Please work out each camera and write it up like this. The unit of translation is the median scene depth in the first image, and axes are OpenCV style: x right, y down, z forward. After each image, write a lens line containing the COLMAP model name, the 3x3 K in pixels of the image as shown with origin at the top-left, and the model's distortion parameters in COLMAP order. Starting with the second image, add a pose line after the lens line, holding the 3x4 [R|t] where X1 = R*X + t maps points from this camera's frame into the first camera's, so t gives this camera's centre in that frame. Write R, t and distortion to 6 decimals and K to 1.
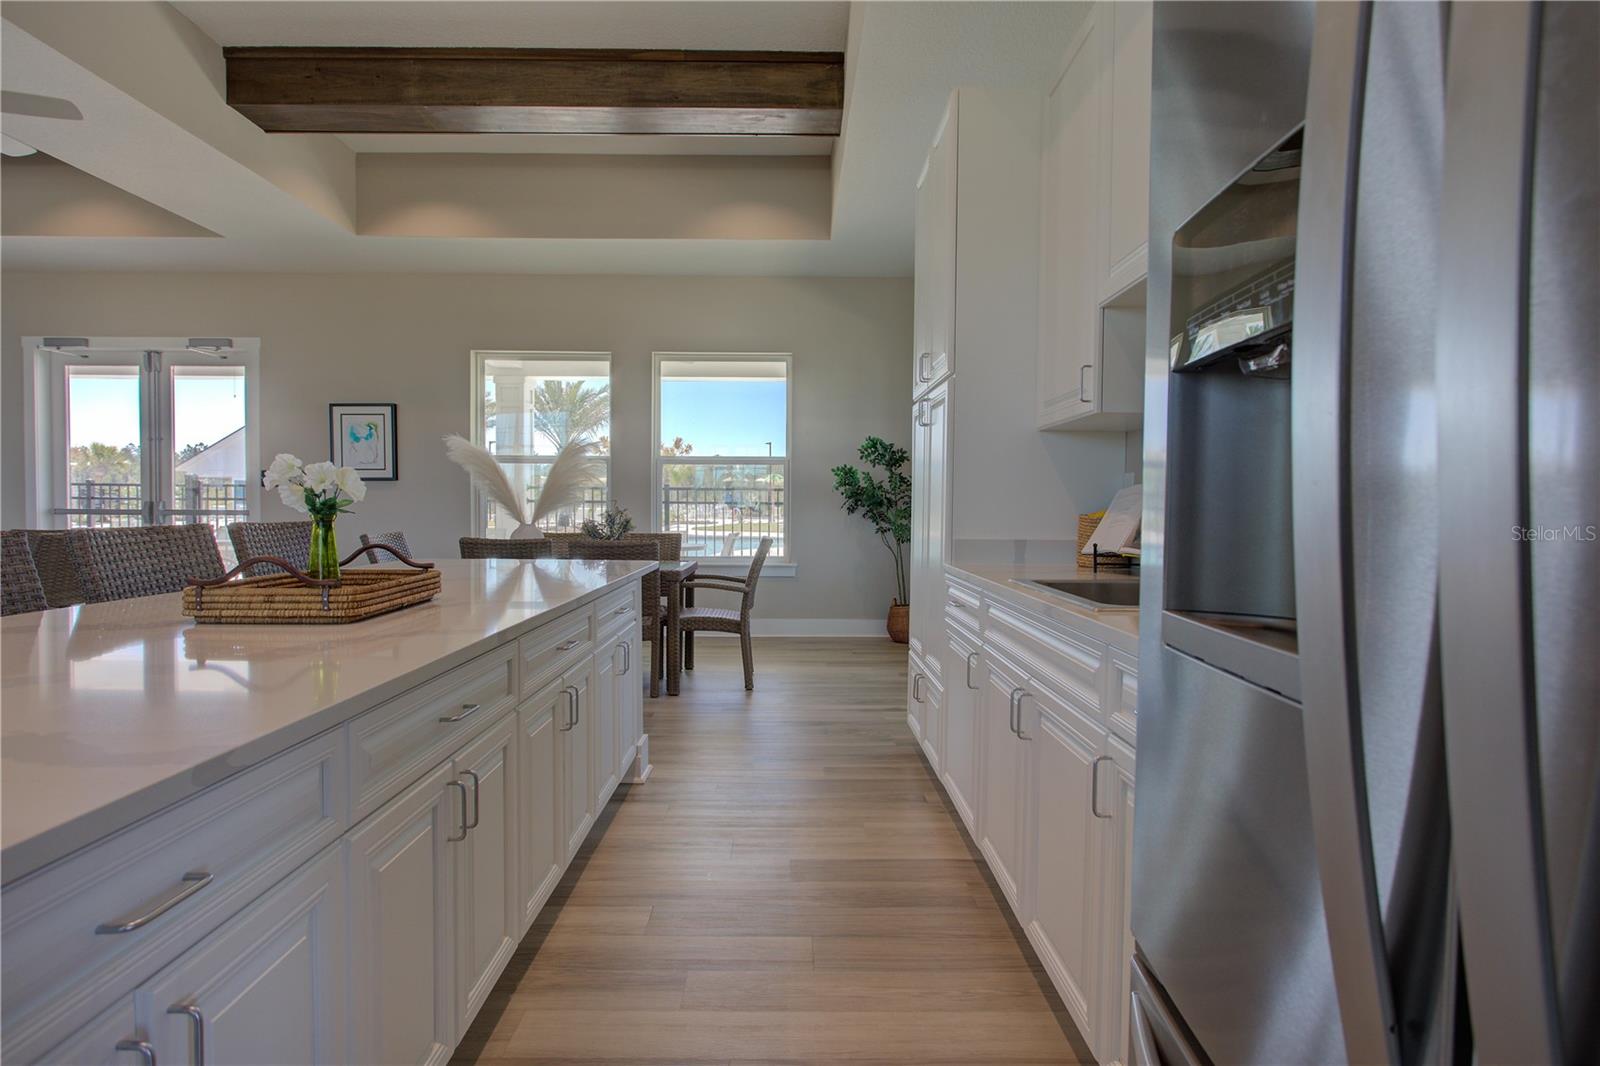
lens RADIAL K [[800.9, 0, 800.0], [0, 800.9, 533.0], [0, 0, 1]] dist [-0.016804, -0.000237]
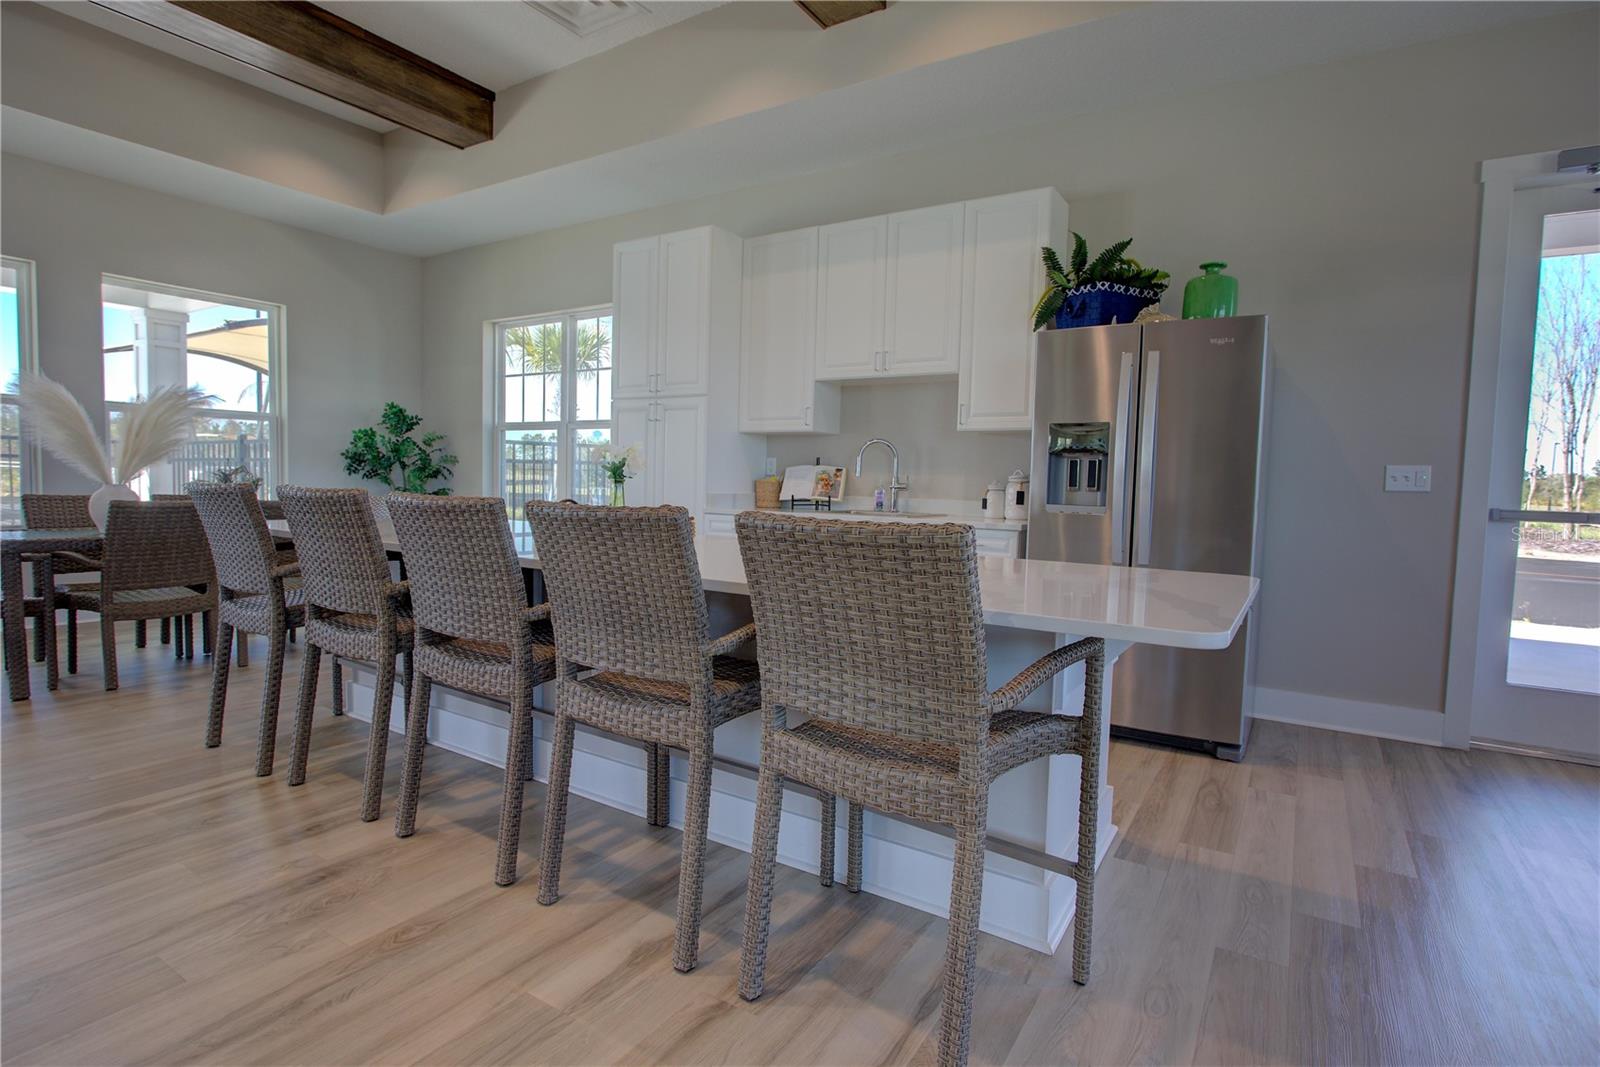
lens RADIAL K [[800.9, 0, 800.0], [0, 800.9, 533.5], [0, 0, 1]] dist [-0.016804, -0.000237]
pose [[0.555184, -0.043888, 0.830569, -0.716526], [0.004310, 0.998745, 0.049894, 0.005754], [-0.831716, -0.024120, 0.554677, -0.070092]]
